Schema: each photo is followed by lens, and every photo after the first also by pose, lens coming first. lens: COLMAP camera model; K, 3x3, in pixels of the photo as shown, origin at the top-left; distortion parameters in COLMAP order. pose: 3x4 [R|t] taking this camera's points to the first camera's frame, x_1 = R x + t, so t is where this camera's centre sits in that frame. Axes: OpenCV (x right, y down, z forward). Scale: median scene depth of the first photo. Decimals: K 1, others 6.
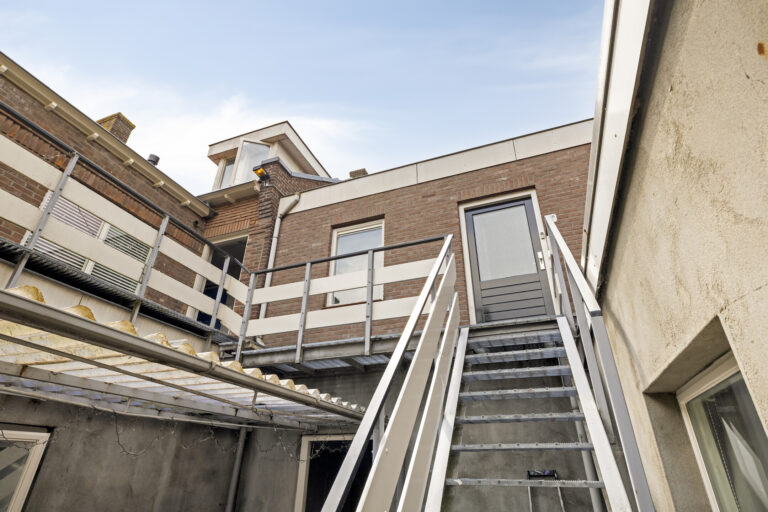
lens RADIAL K [[397.8, 0, 384.0], [0, 397.8, 256.0], [0, 0, 1]] dist [-0.000553, -0.000142]
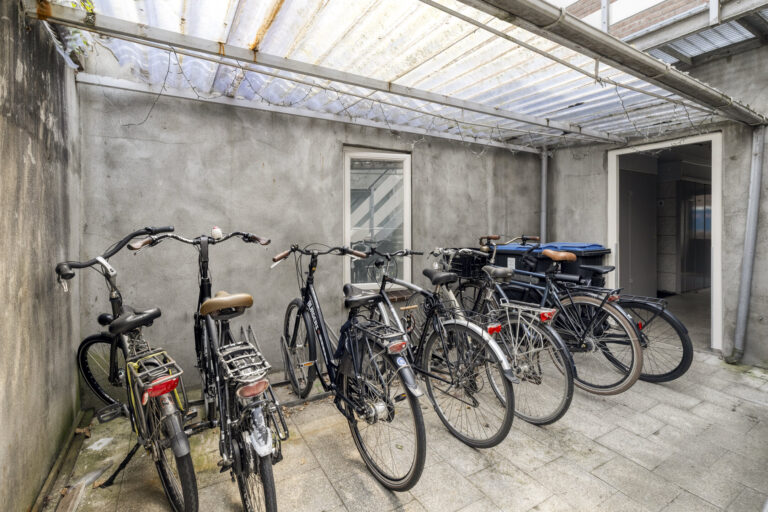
lens RADIAL K [[355.0, 0, 385.4], [0, 355.0, 223.0], [0, 0, 1]] dist [-0.000820, -0.000054]
pose [[0.790171, -0.018210, -0.612616, -0.107113], [0.310394, 0.873781, 0.374382, 0.106061], [0.528475, -0.485978, 0.696088, 0.003322]]
